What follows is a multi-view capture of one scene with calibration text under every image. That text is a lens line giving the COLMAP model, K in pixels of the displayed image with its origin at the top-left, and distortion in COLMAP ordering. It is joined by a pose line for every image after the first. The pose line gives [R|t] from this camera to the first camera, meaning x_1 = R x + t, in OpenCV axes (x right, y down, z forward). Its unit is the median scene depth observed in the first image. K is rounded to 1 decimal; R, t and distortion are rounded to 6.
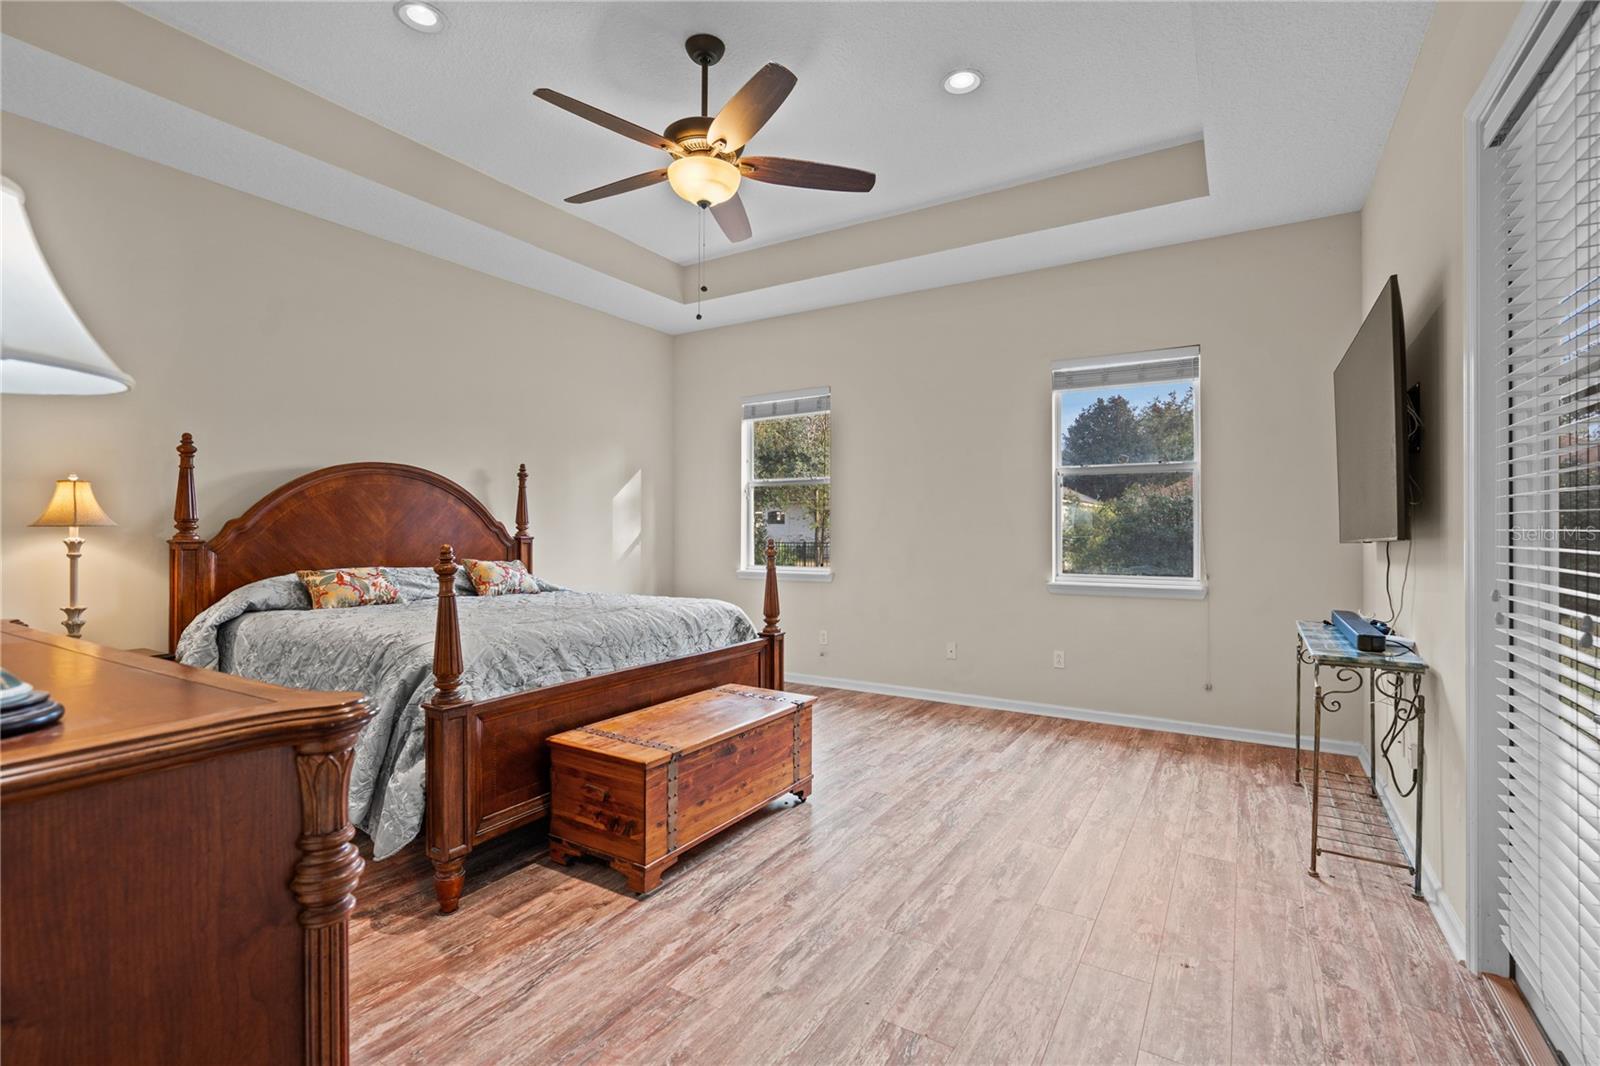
lens RADIAL K [[725.7, 0, 809.1], [0, 725.7, 528.1], [0, 0, 1]] dist [-0.004809, 0.000260]
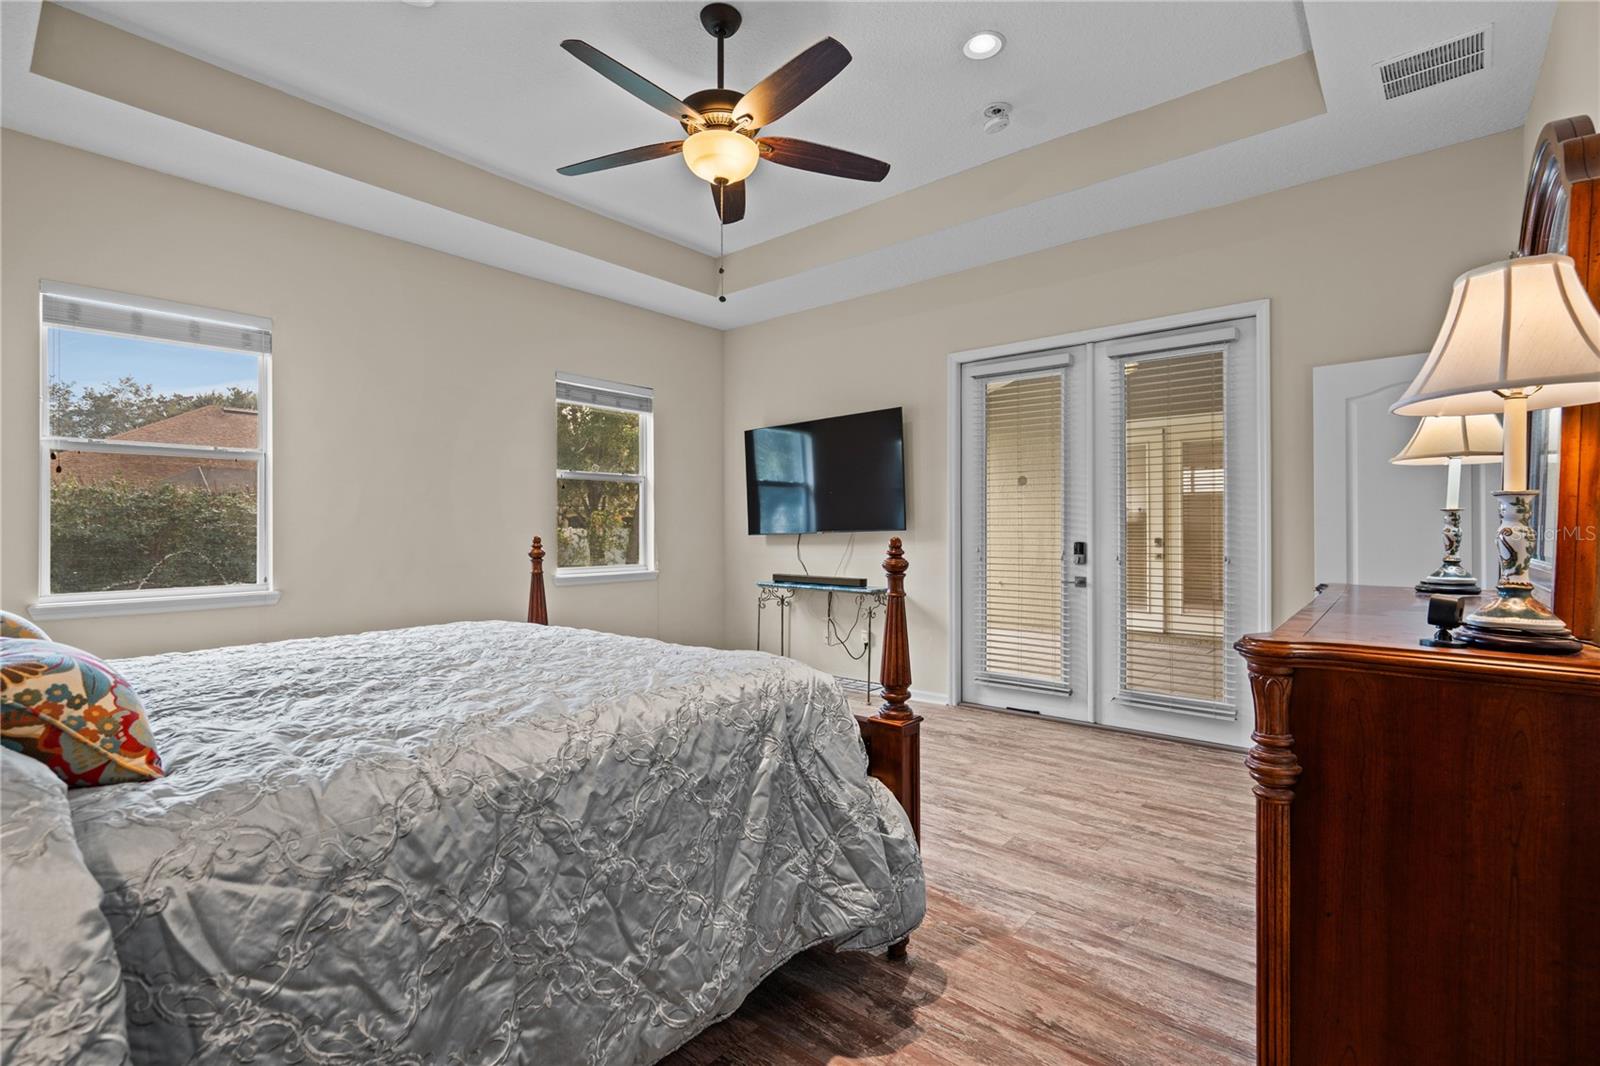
lens RADIAL K [[725.7, 0, 800.8], [0, 725.7, 526.3], [0, 0, 1]] dist [-0.004809, 0.000260]
pose [[0.159744, 0.000631, 0.987158, -1.058103], [0.003907, 0.999992, -0.001271, 0.006017], [-0.987151, 0.004060, 0.159740, 0.741608]]
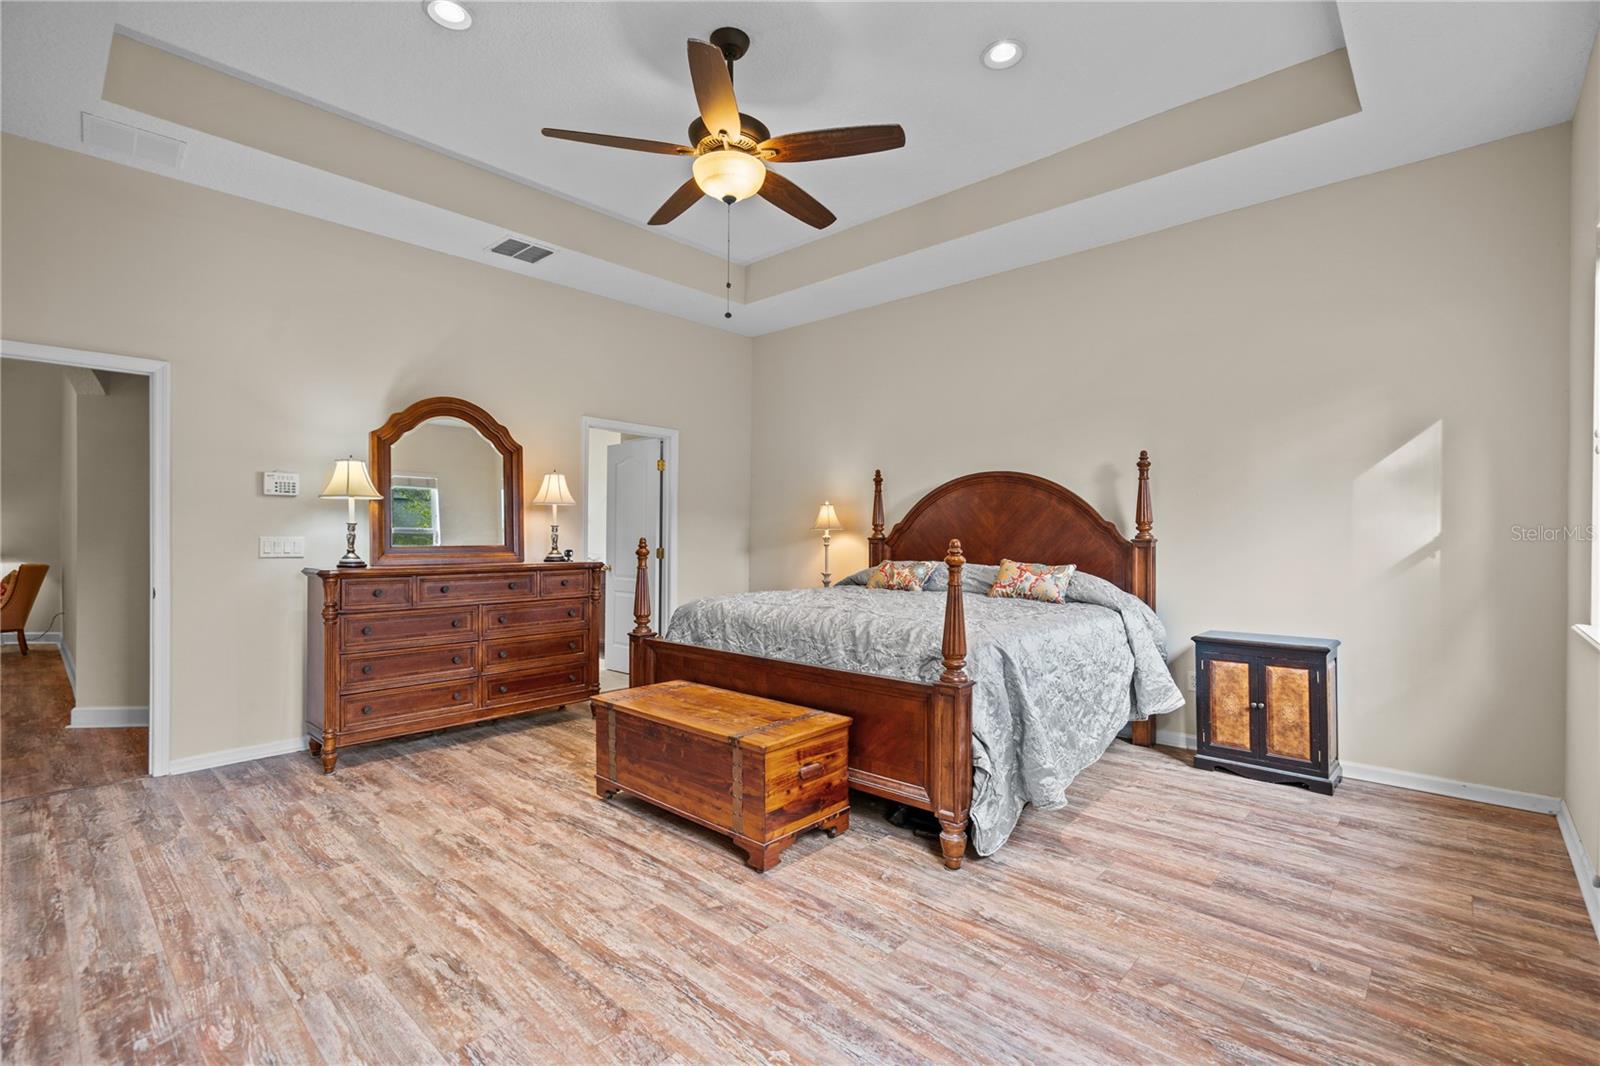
lens RADIAL K [[725.7, 0, 810.8], [0, 725.7, 541.6], [0, 0, 1]] dist [-0.004809, 0.000260]
pose [[-0.194180, 0.009279, -0.980922, 0.805874], [-0.001210, 0.999952, 0.009699, 0.011086], [0.980965, 0.003071, -0.194160, 1.295956]]
